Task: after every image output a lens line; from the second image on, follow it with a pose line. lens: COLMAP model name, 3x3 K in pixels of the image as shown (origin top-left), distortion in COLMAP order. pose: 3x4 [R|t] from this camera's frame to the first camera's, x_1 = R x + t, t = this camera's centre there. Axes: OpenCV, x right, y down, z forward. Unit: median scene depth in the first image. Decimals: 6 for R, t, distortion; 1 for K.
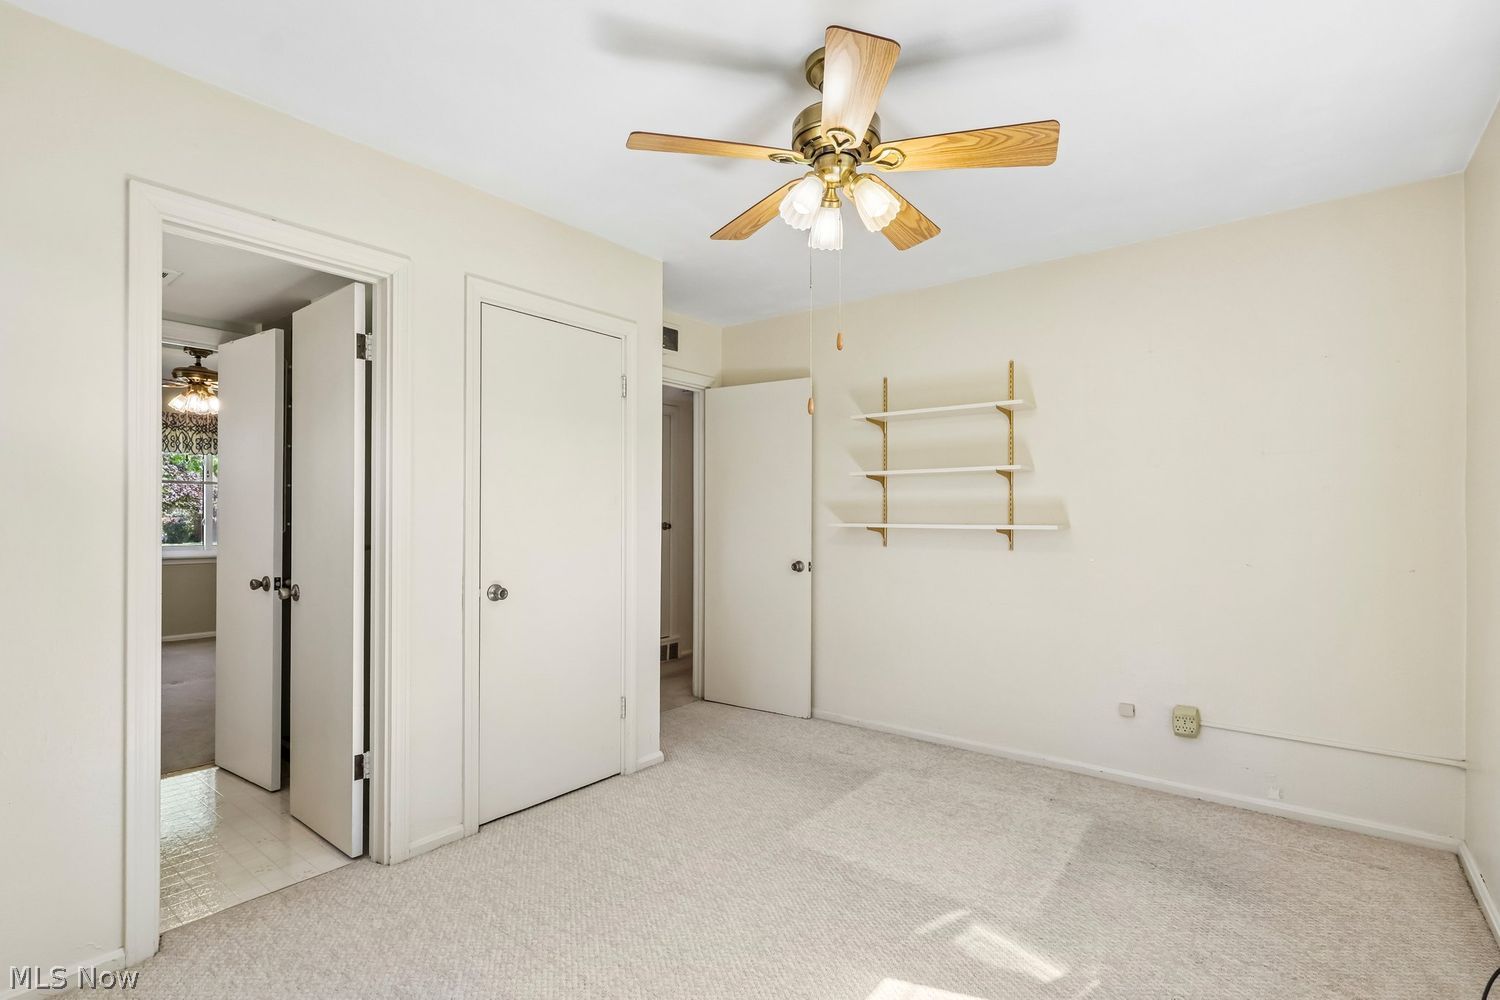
lens RADIAL K [[706.0, 0, 751.7], [0, 706.0, 503.8], [0, 0, 1]] dist [-0.003575, 0.003012]
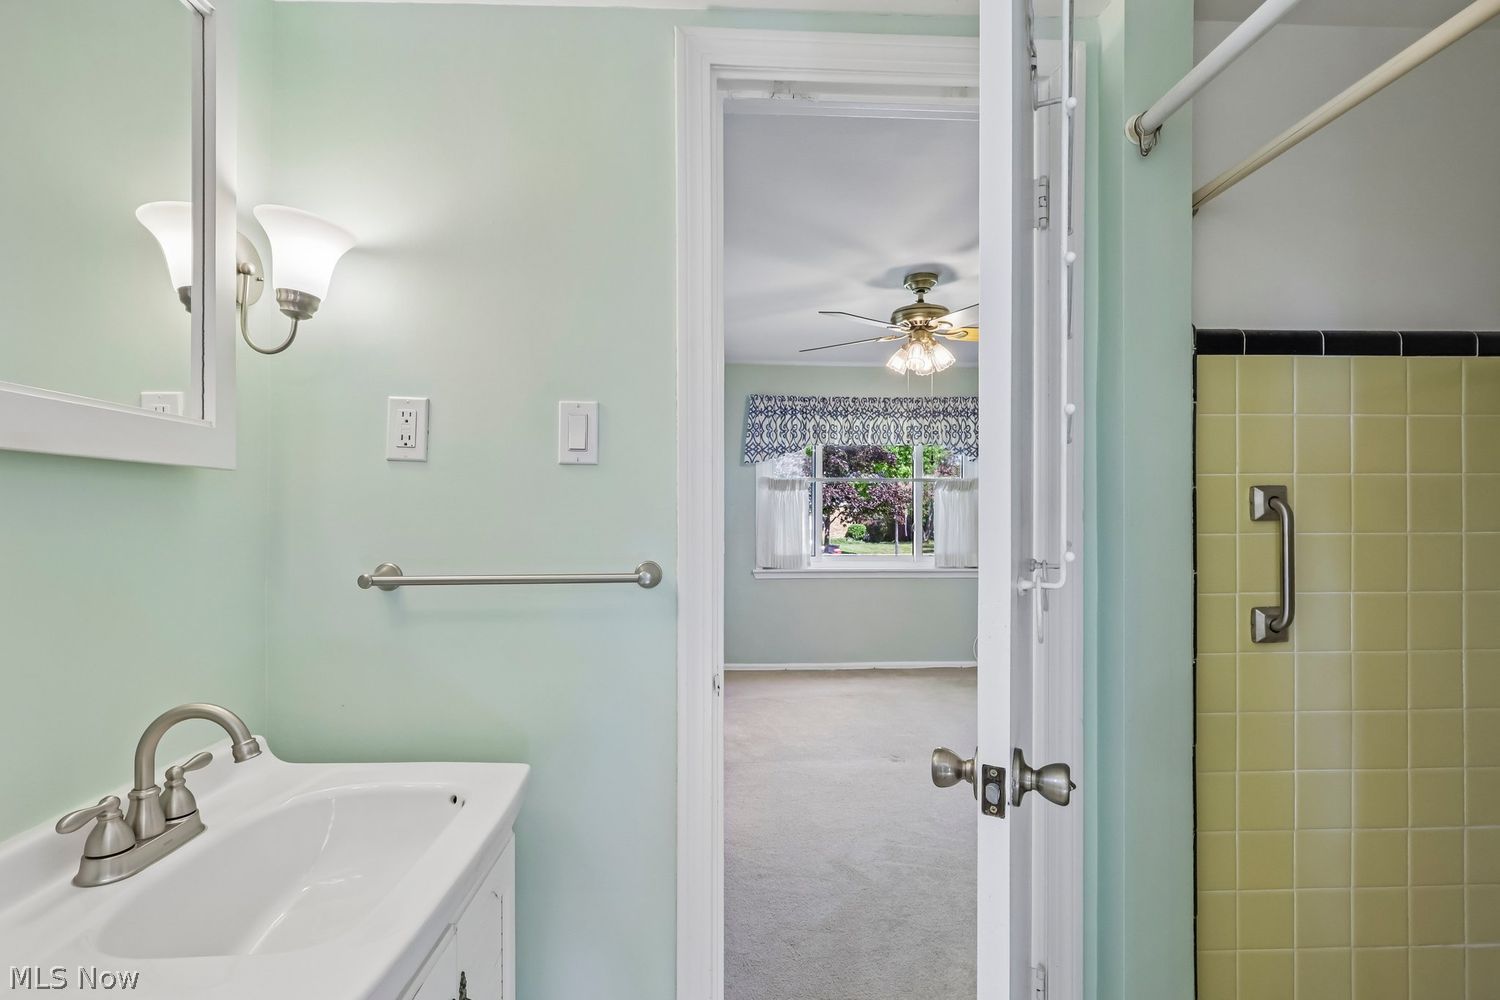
lens RADIAL K [[706.0, 0, 748.8], [0, 706.0, 518.9], [0, 0, 1]] dist [-0.003575, 0.003012]
pose [[0.653503, -0.004243, -0.756912, -0.315502], [0.017610, 0.999799, 0.009599, 0.004431], [0.756719, -0.019603, 0.653446, 0.353864]]
